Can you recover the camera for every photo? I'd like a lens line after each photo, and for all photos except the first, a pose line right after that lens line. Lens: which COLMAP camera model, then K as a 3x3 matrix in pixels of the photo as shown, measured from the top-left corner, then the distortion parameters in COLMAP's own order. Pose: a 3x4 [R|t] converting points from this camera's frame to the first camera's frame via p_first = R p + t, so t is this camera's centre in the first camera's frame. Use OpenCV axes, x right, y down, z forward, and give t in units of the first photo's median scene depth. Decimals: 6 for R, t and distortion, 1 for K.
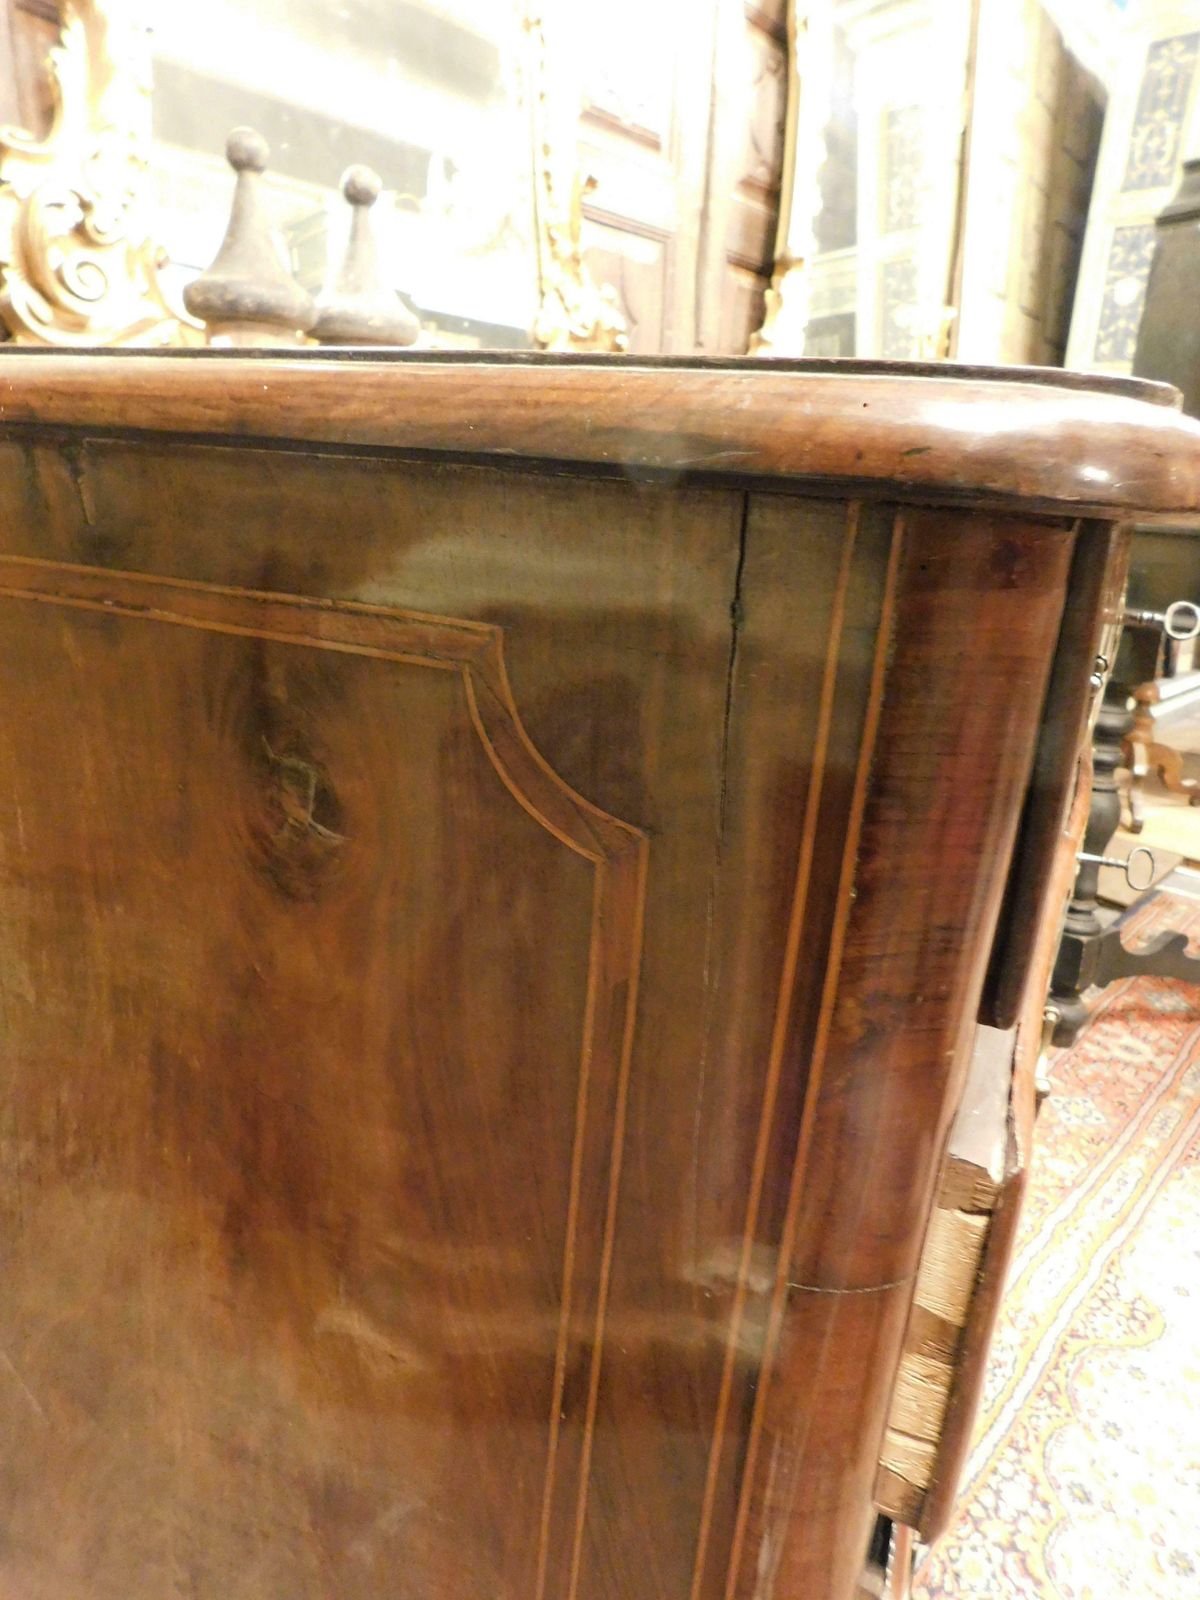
lens RADIAL K [[1060.7, 0, 586.7], [0, 1060.7, 797.8], [0, 0, 1]] dist [-0.064880, 0.058714]
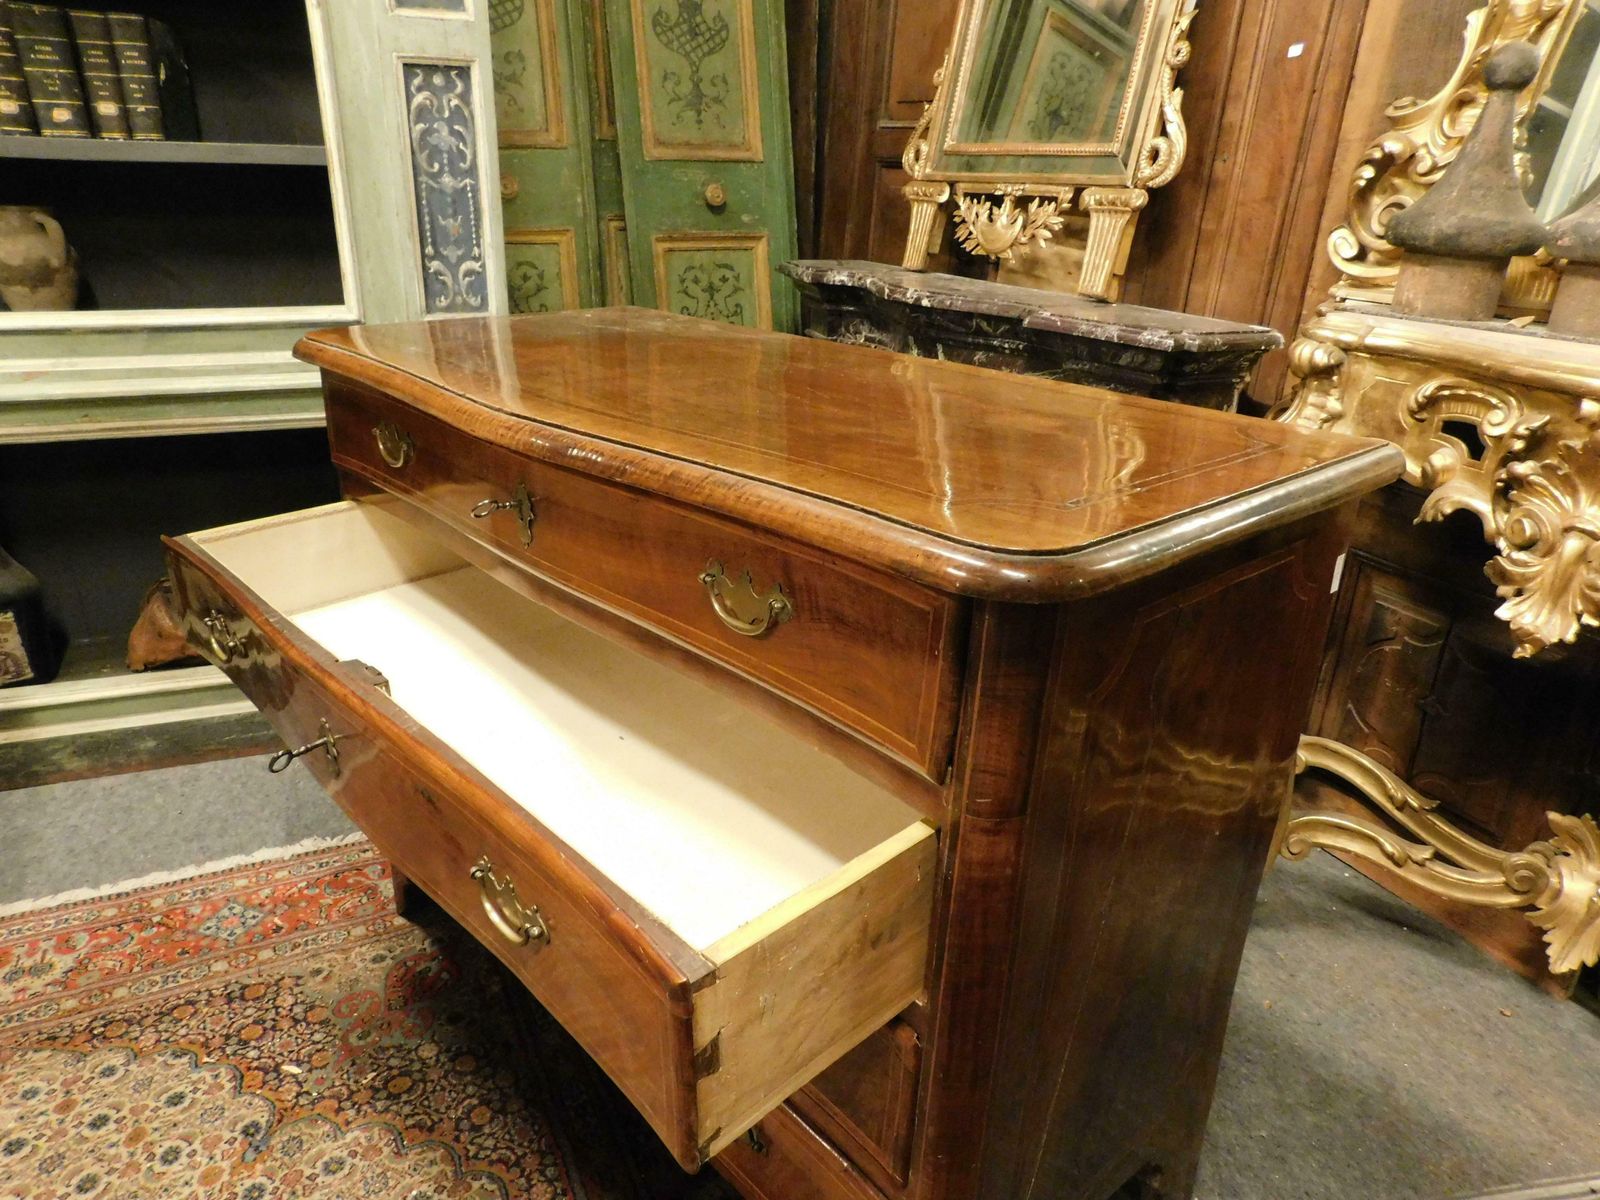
lens RADIAL K [[1083.2, 0, 810.0], [0, 1083.2, 610.2], [0, 0, 1]] dist [-0.052341, 0.063968]
pose [[-0.349840, 0.281107, -0.893639, 0.831707], [-0.325043, 0.858234, 0.397217, -0.370168], [0.878612, 0.429434, -0.208873, 0.826500]]
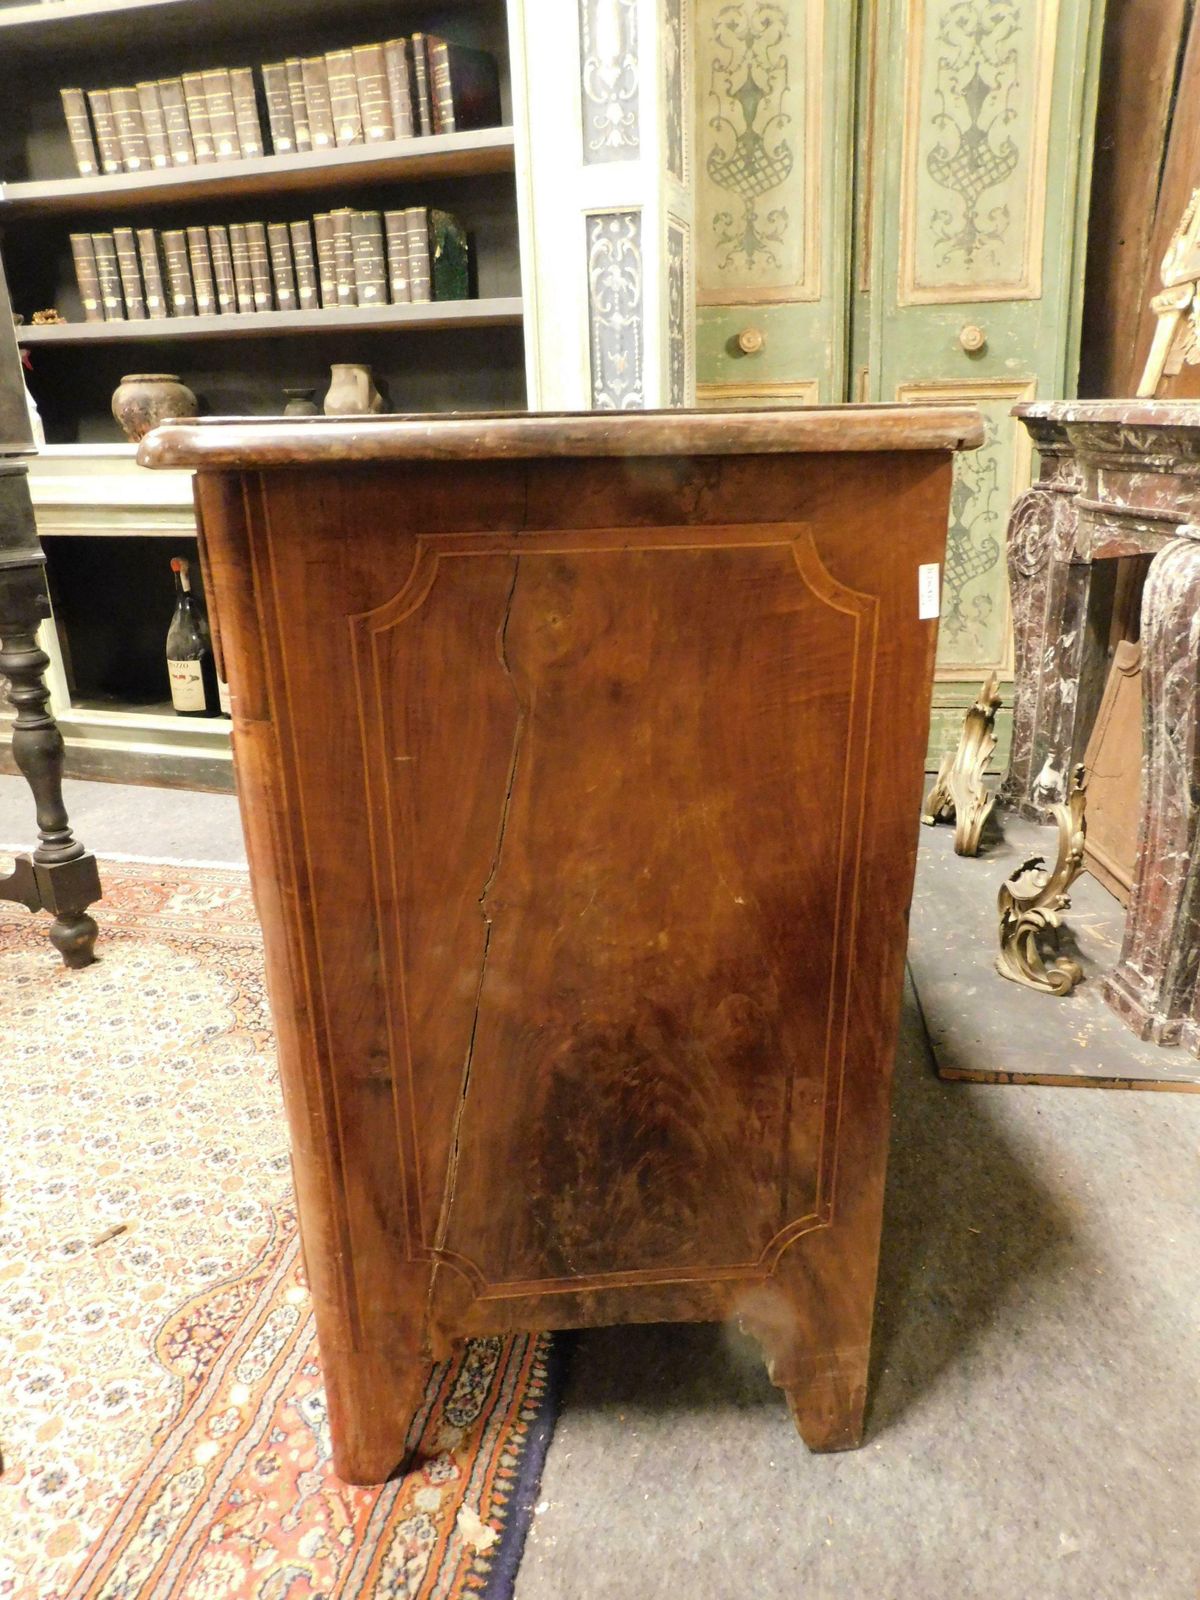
lens RADIAL K [[1083.2, 0, 603.2], [0, 1083.2, 809.7], [0, 0, 1]] dist [-0.052341, 0.063968]
pose [[-0.848184, 0.142929, -0.510054, 0.514099], [-0.186033, 0.821192, 0.539477, -0.391692], [0.495959, 0.552463, -0.669932, 1.277903]]
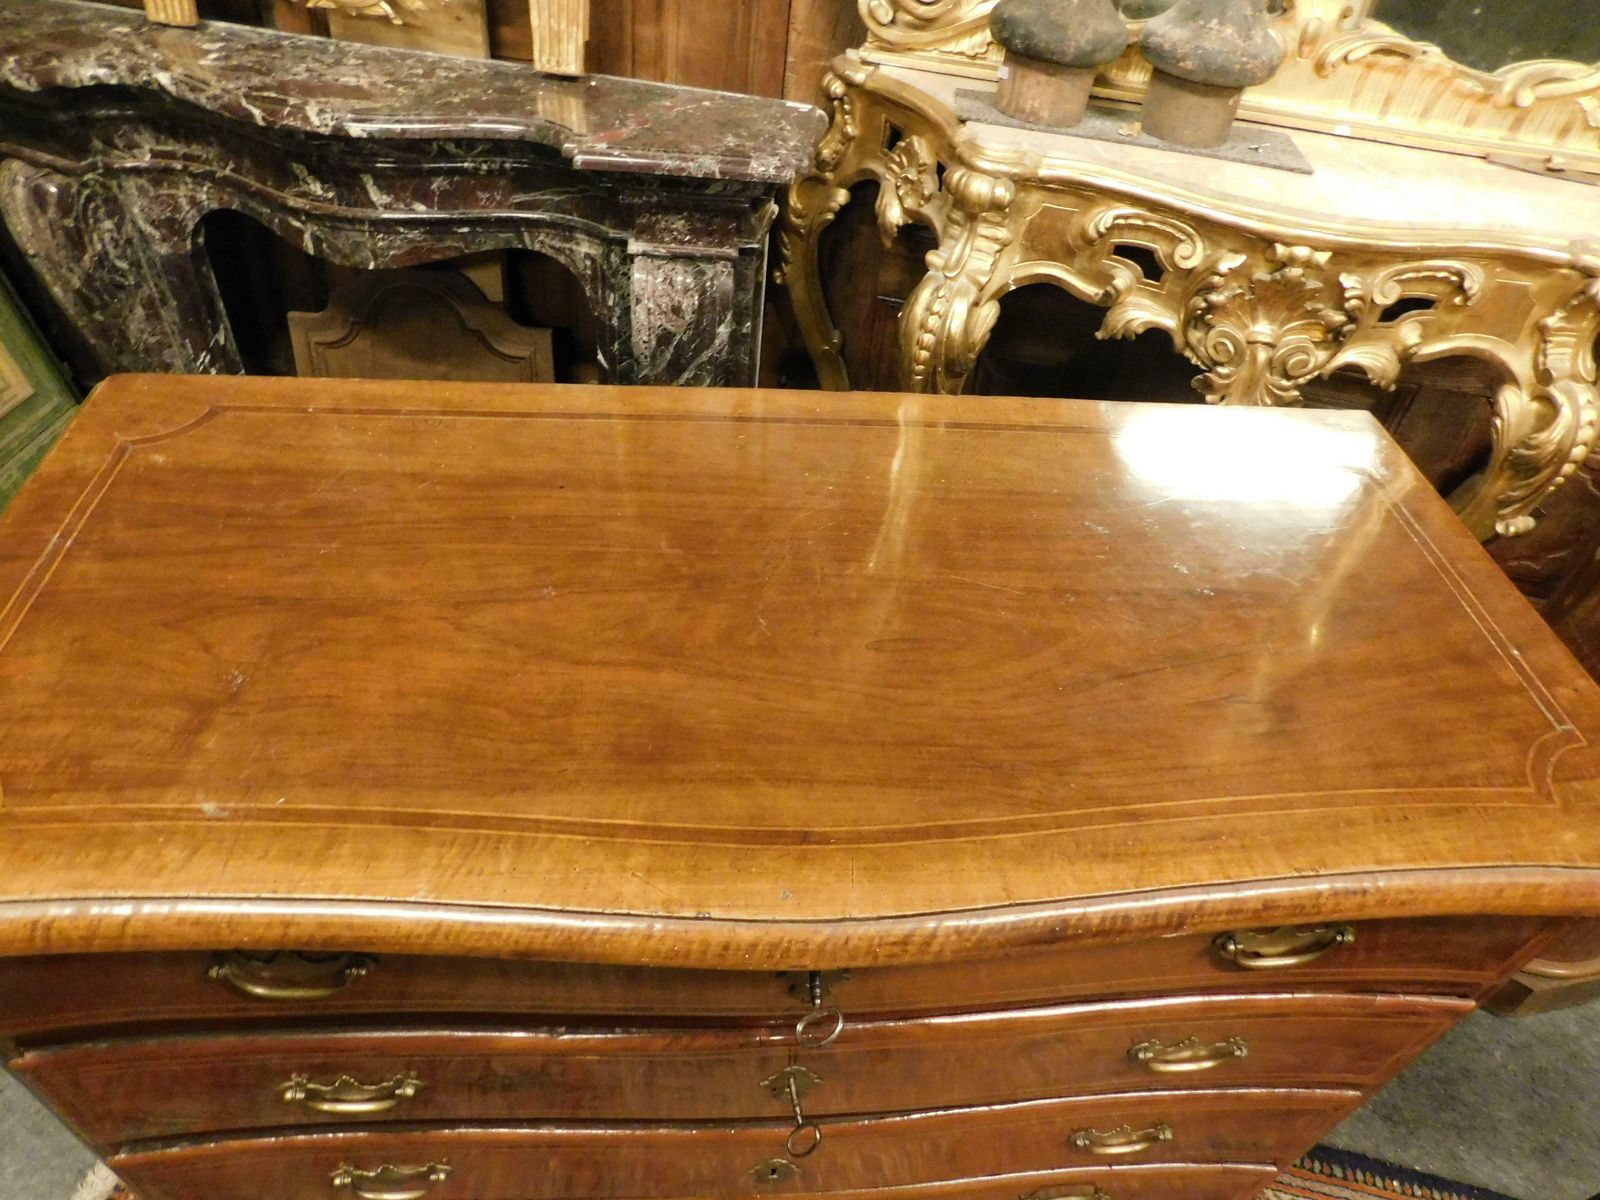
lens RADIAL K [[1060.7, 0, 795.2], [0, 1060.7, 604.3], [0, 0, 1]] dist [-0.064880, 0.058714]
pose [[0.517939, 0.573743, -0.634474, 0.442443], [-0.297625, 0.816239, 0.495150, -0.439989], [0.801972, -0.067623, 0.593522, 0.218926]]
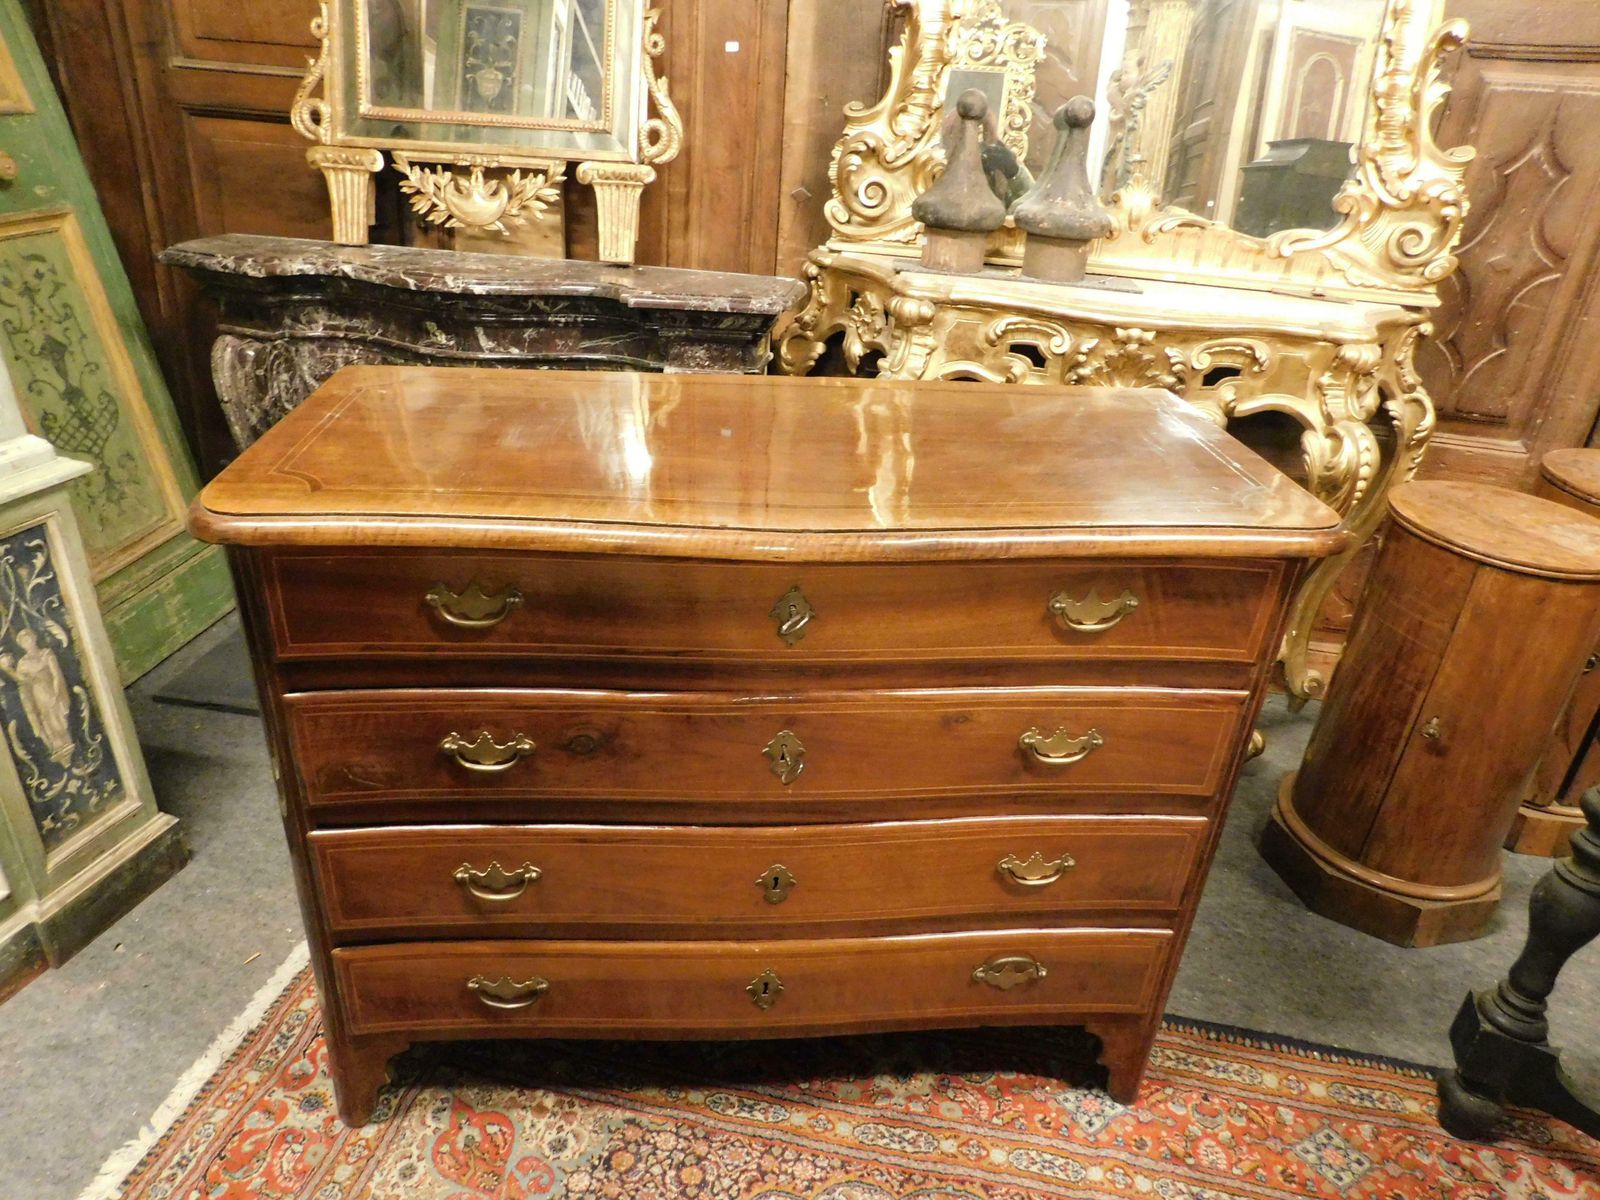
lens RADIAL K [[1060.7, 0, 799.5], [0, 1060.7, 605.2], [0, 0, 1]] dist [-0.064880, 0.058714]
pose [[0.524421, 0.358006, -0.772538, 0.821592], [-0.268771, 0.930525, 0.248770, -0.274873], [0.807926, 0.077176, 0.584208, 0.058412]]
